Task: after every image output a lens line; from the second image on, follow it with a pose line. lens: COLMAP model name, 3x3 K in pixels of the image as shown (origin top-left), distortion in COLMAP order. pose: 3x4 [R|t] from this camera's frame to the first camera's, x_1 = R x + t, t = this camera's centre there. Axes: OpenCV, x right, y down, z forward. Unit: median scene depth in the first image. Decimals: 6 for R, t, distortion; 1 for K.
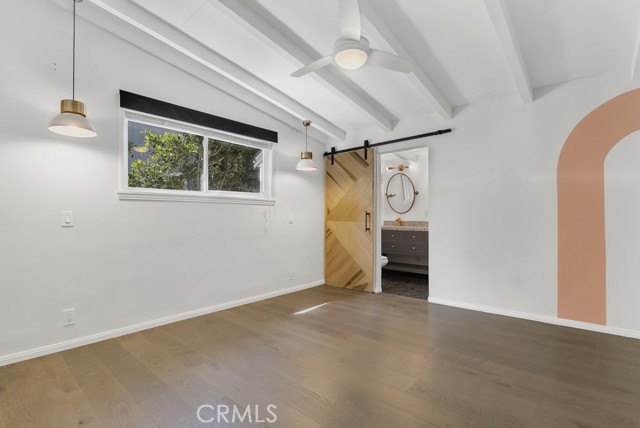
lens RADIAL K [[312.4, 0, 320.4], [0, 312.4, 215.7], [0, 0, 1]] dist [0.000016, 0.000453]
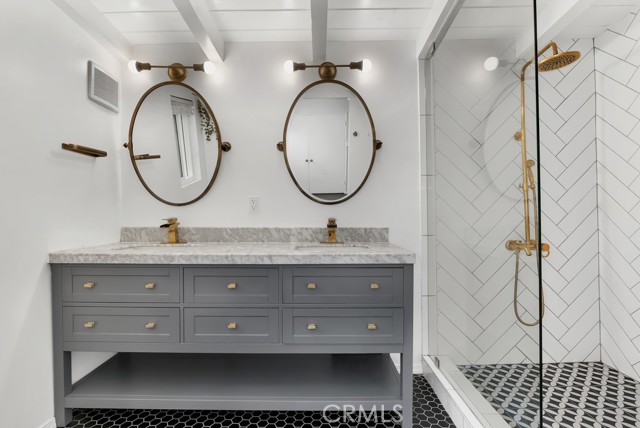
lens RADIAL K [[312.4, 0, 321.0], [0, 312.4, 216.8], [0, 0, 1]] dist [0.000016, 0.000453]
pose [[0.752138, 0.000539, 0.659005, 0.148732], [0.002128, 0.999992, -0.003247, 0.006530], [-0.659002, 0.003844, 0.752131, 0.630158]]
